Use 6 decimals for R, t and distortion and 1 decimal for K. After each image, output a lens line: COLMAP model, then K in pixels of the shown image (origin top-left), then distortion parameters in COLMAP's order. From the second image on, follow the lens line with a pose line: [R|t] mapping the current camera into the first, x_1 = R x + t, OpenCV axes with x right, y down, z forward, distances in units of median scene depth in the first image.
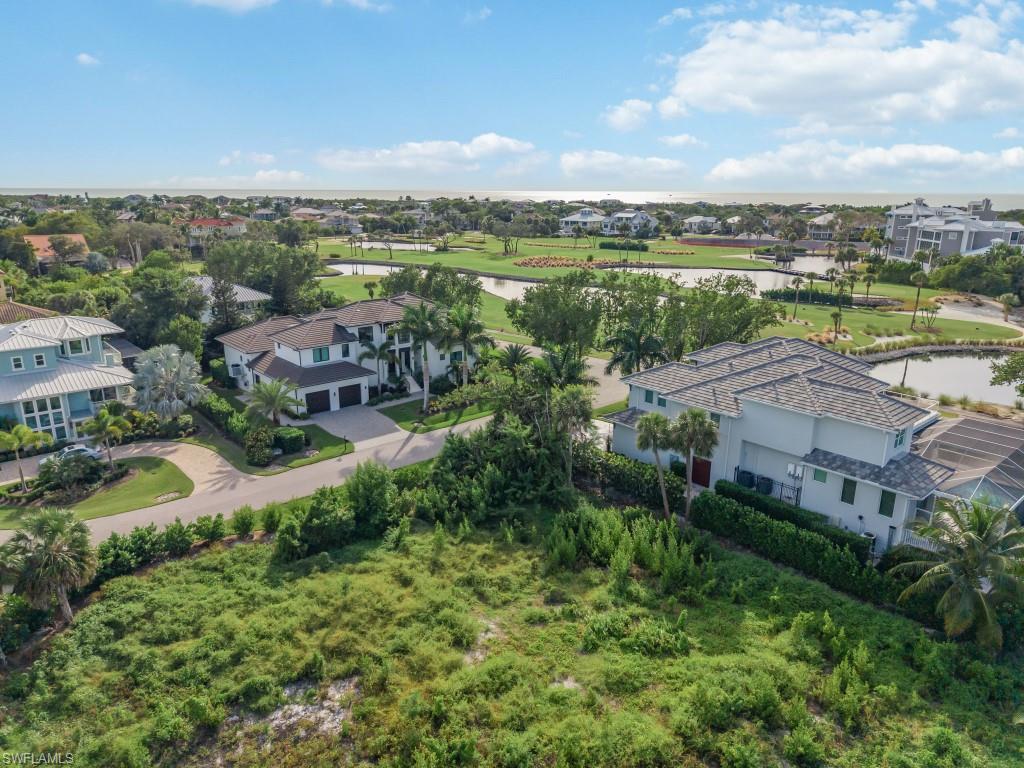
lens RADIAL K [[692.0, 0, 512.0], [0, 692.0, 384.0], [0, 0, 1]] dist [0.015225, -0.001246]
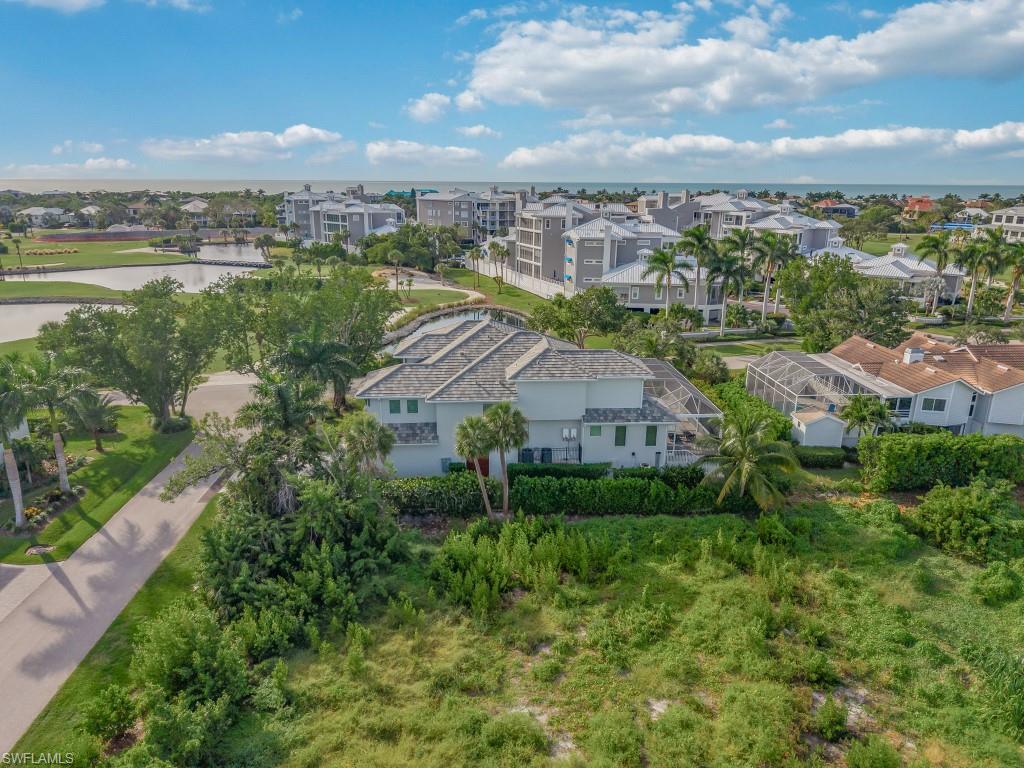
lens RADIAL K [[692.0, 0, 512.0], [0, 692.0, 384.0], [0, 0, 1]] dist [0.015225, -0.001246]
pose [[0.610456, -0.227974, 0.758532, -0.470732], [0.214263, 0.969507, 0.118946, -0.103680], [-0.762519, 0.089915, 0.640687, 0.370143]]
